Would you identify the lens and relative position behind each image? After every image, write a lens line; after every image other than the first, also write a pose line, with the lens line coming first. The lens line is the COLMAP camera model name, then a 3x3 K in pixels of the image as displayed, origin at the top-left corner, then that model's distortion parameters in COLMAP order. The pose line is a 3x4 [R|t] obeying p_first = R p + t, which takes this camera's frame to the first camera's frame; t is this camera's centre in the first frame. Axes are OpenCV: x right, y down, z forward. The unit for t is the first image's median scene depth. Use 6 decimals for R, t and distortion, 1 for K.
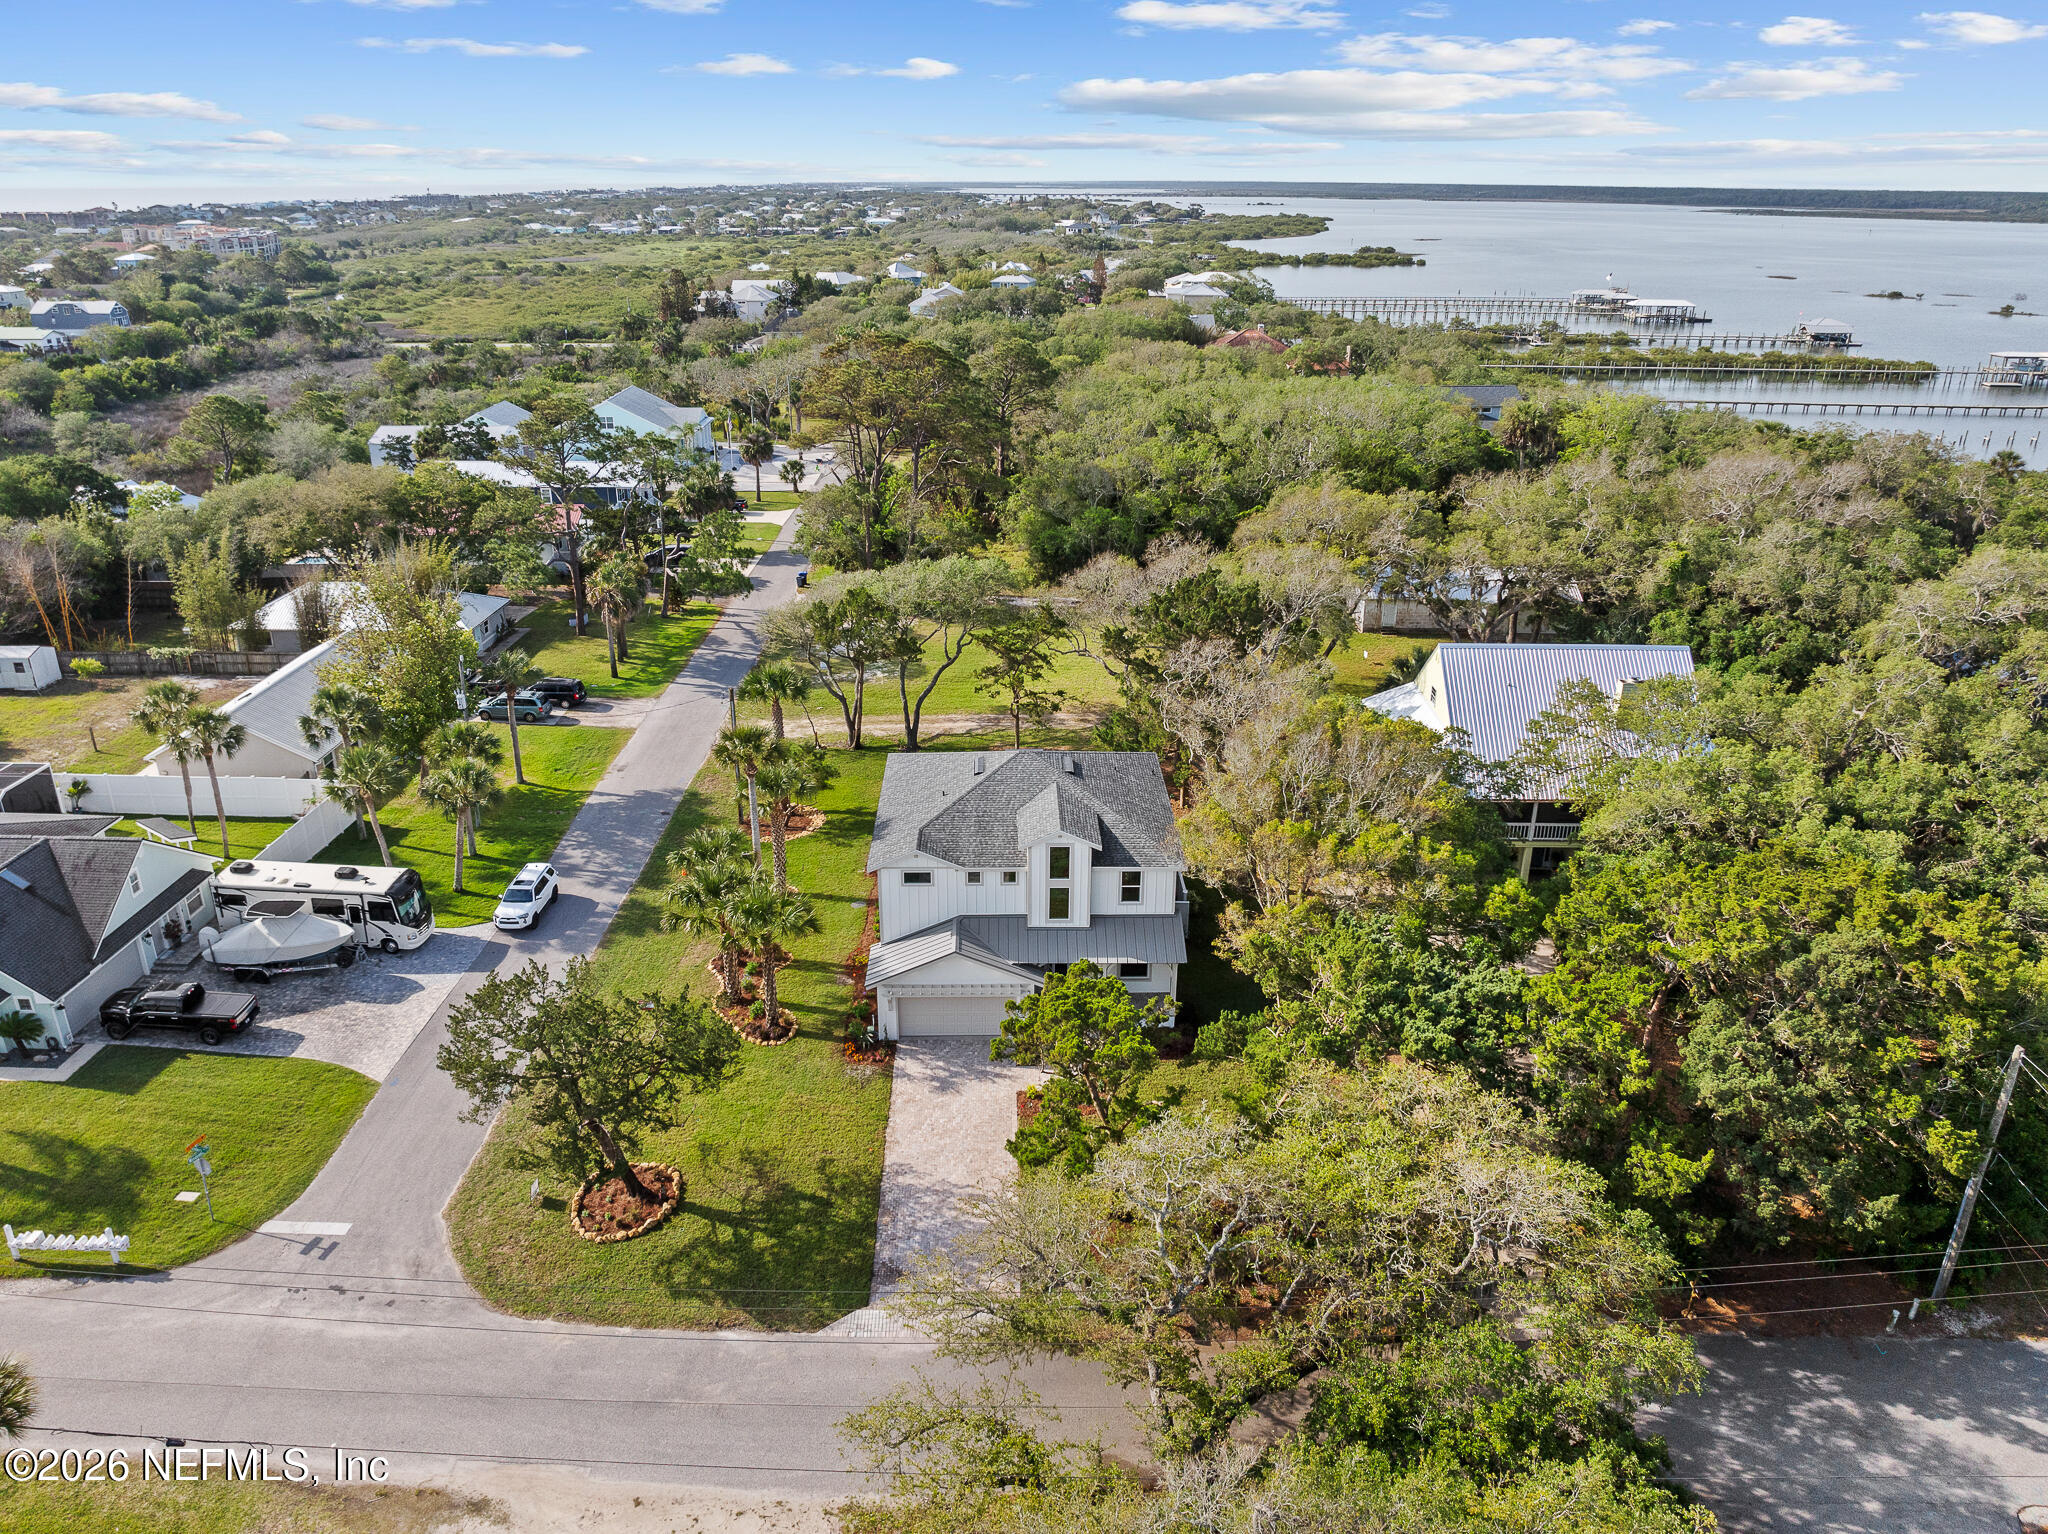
lens RADIAL K [[1445.4, 0, 1022.6], [0, 1445.4, 755.0], [0, 0, 1]] dist [-0.044064, 0.009218]
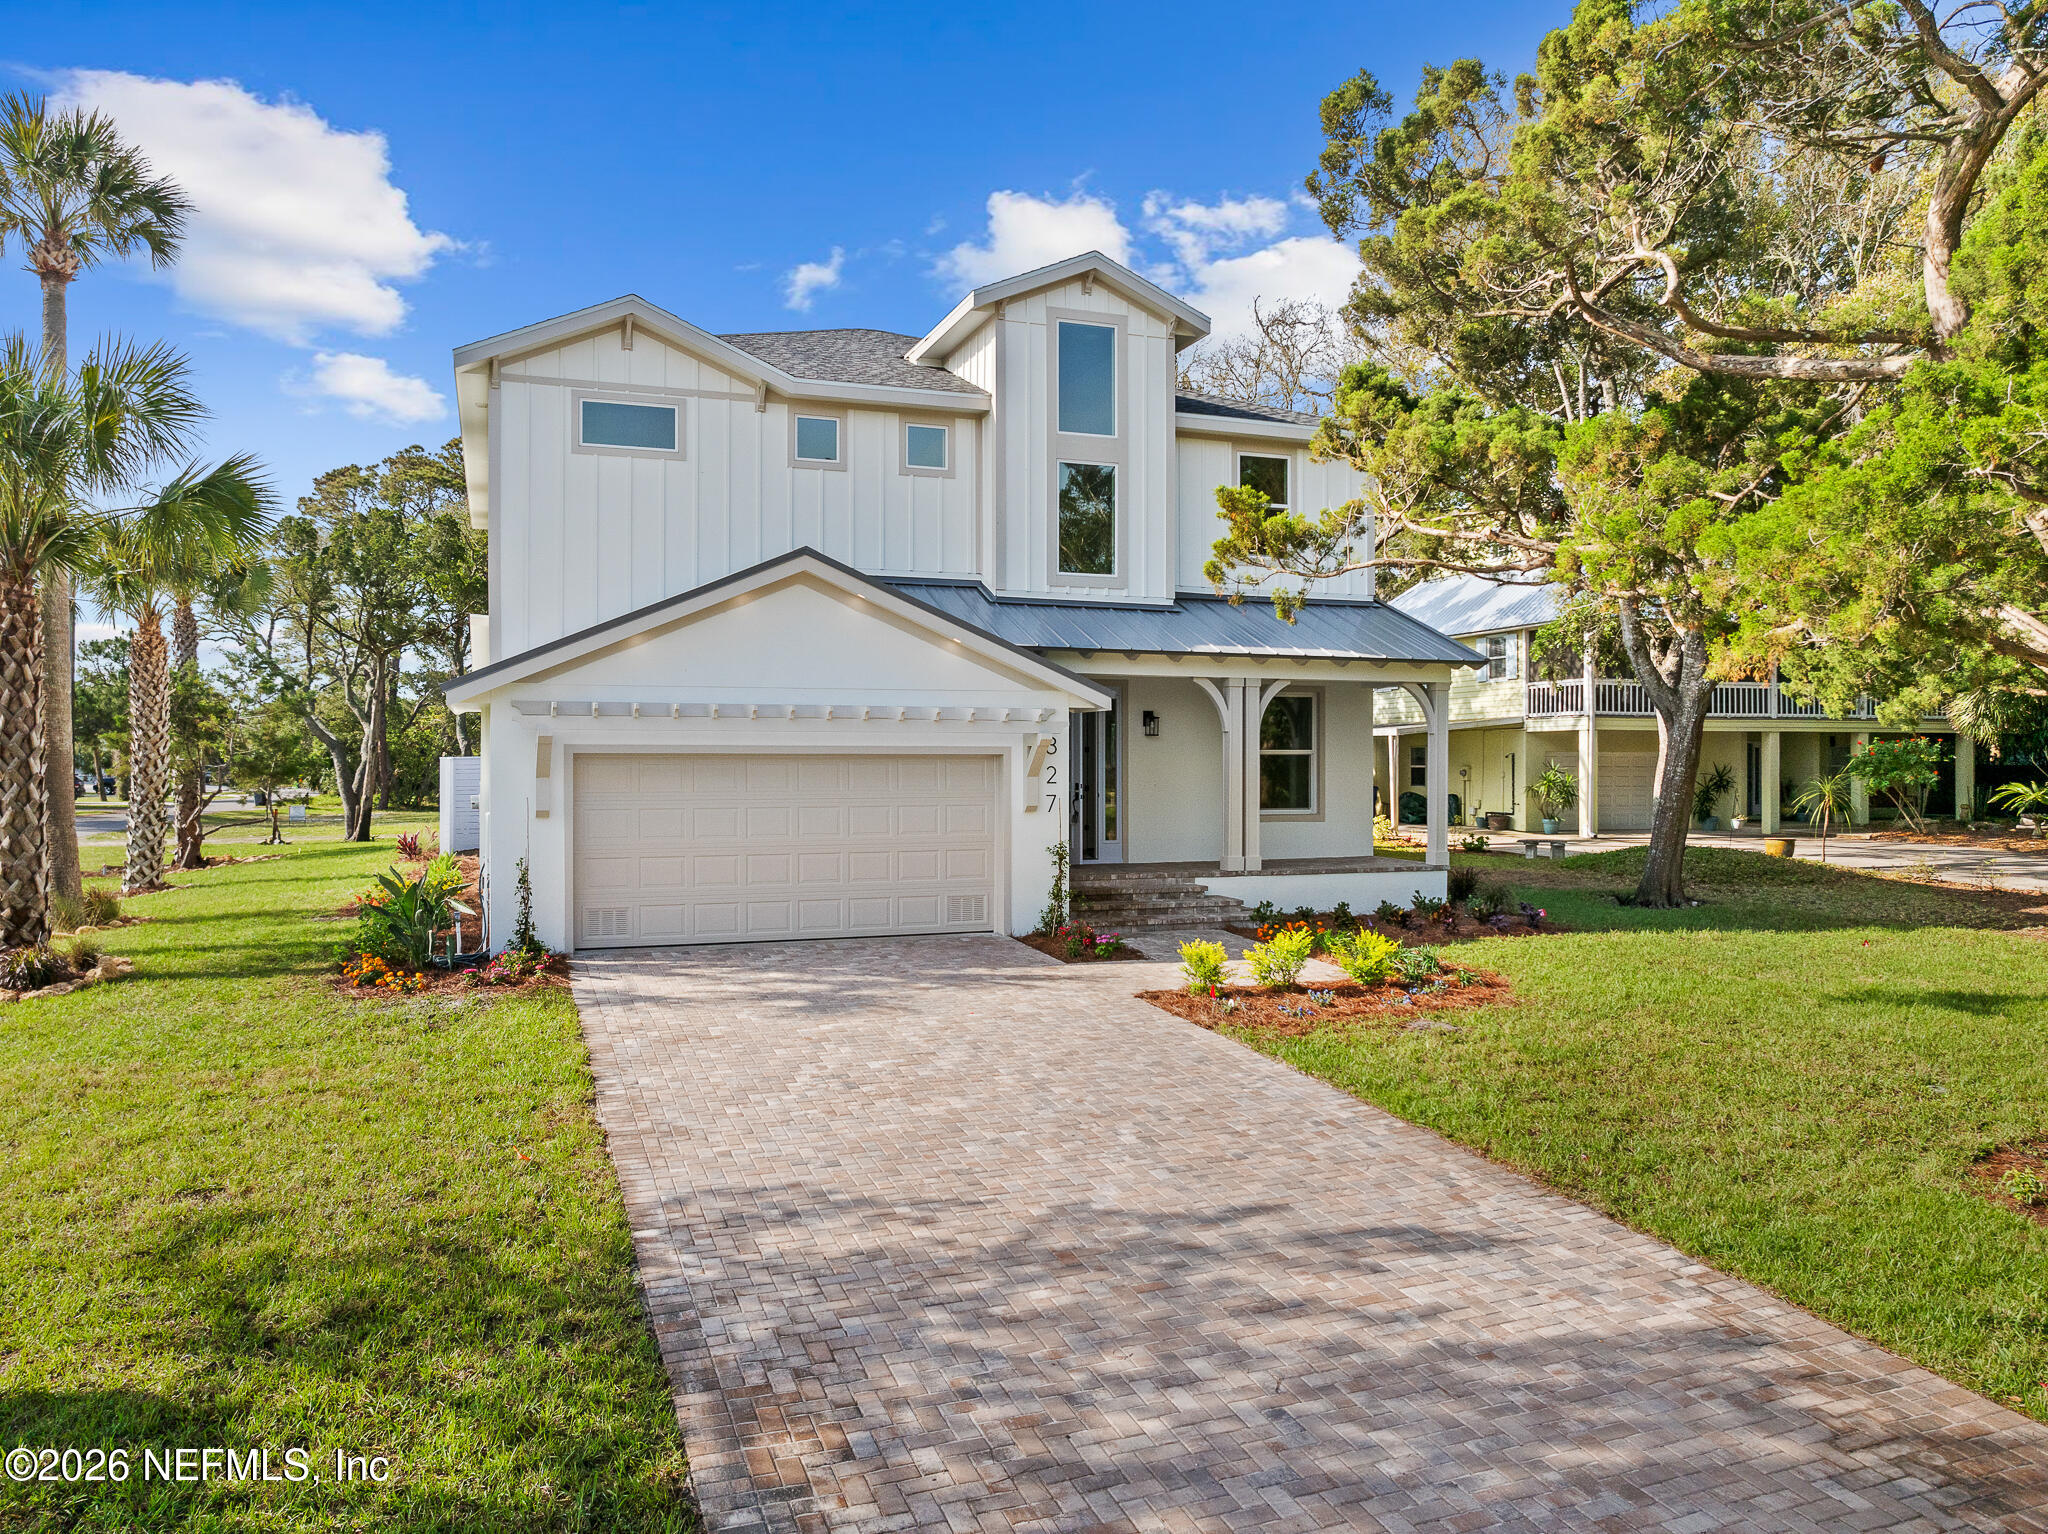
lens RADIAL K [[1445.4, 0, 1022.6], [0, 1445.4, 755.0], [0, 0, 1]] dist [-0.044064, 0.009218]
pose [[0.943885, 0.000634, 0.330274, -0.087223], [0.121872, 0.928759, -0.350078, 0.241622], [-0.306967, 0.370684, 0.876564, 0.679219]]
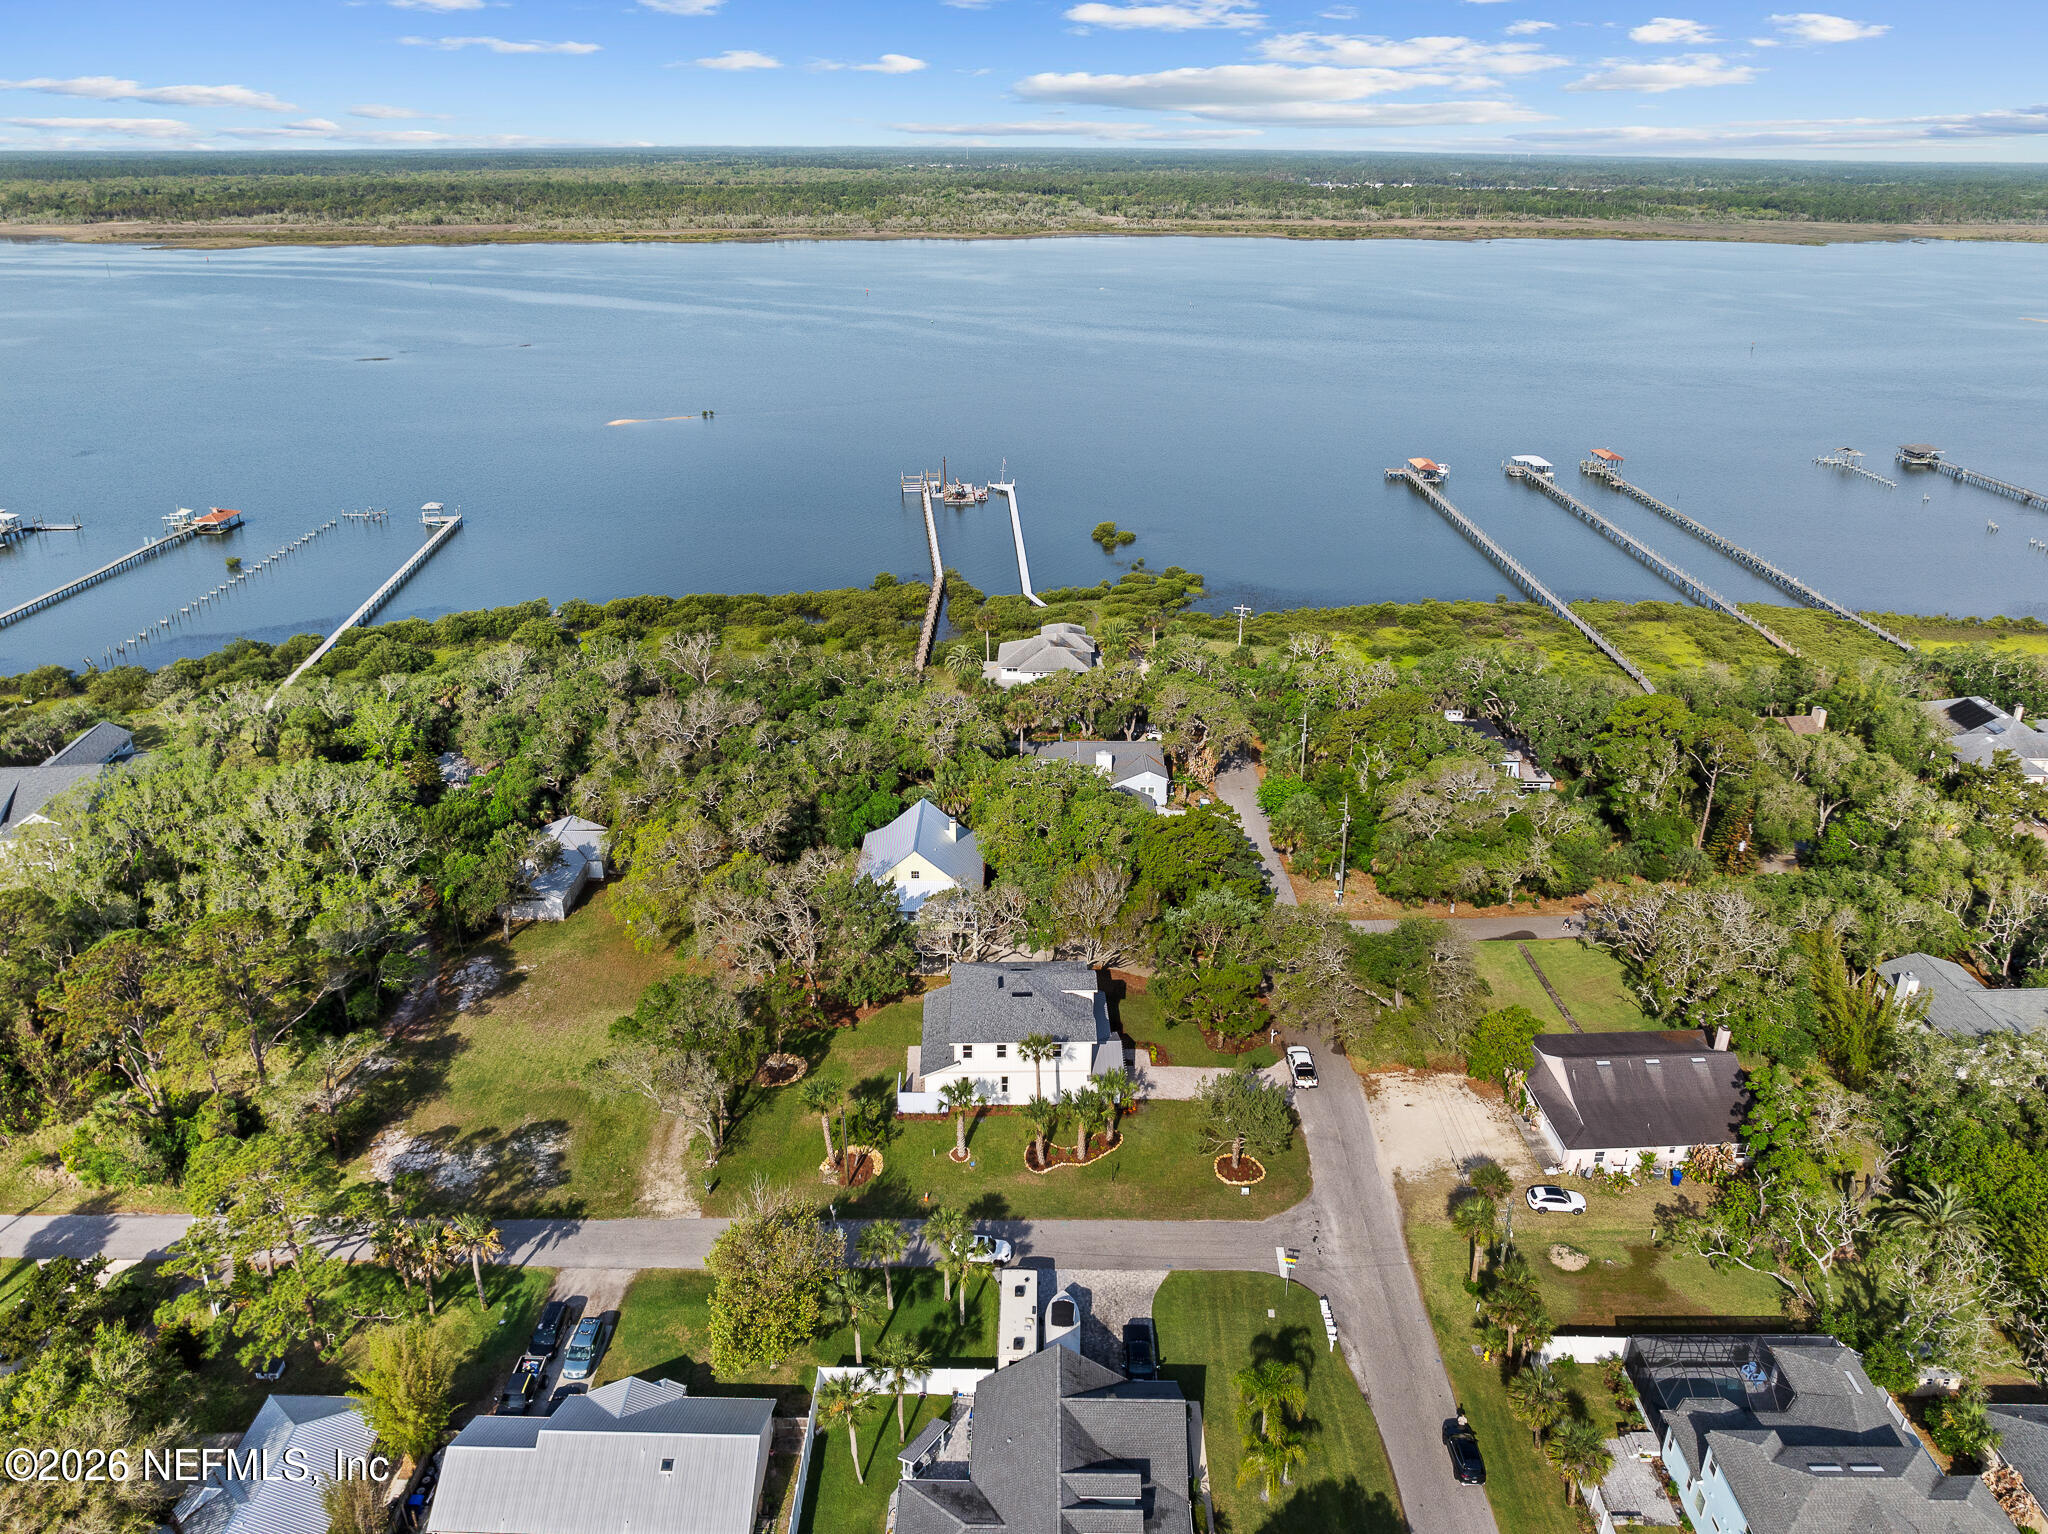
lens RADIAL K [[1438.9, 0, 1024.0], [0, 1438.9, 767.0], [0, 0, 1]] dist [-0.041313, 0.006761]
pose [[-0.019991, -0.402071, 0.915390, -1.683379], [0.364033, 0.849799, 0.381211, -0.993104], [-0.931172, 0.340853, 0.129378, 0.629890]]
